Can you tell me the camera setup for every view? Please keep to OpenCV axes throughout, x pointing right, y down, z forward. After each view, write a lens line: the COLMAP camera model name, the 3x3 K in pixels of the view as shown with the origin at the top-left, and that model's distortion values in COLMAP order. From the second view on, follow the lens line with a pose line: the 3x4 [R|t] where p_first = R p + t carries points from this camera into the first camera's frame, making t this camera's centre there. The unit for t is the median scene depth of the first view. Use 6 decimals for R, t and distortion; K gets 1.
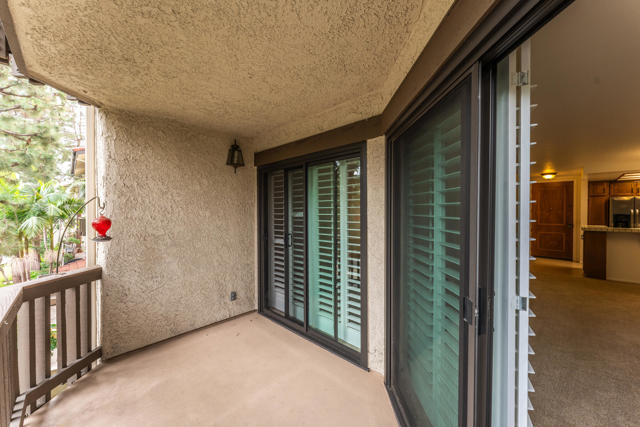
lens RADIAL K [[256.2, 0, 317.8], [0, 256.2, 214.1], [0, 0, 1]] dist [0.005909, -0.001529]
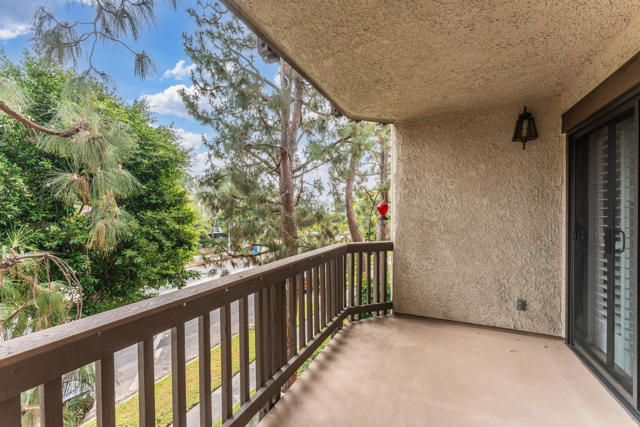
lens RADIAL K [[256.2, 0, 320.3], [0, 256.2, 214.6], [0, 0, 1]] dist [0.005909, -0.001529]
pose [[0.329480, 0.012462, -0.944080, 0.234191], [-0.013798, 0.999870, 0.008383, 0.045515], [0.944062, 0.010265, 0.329609, 0.159834]]
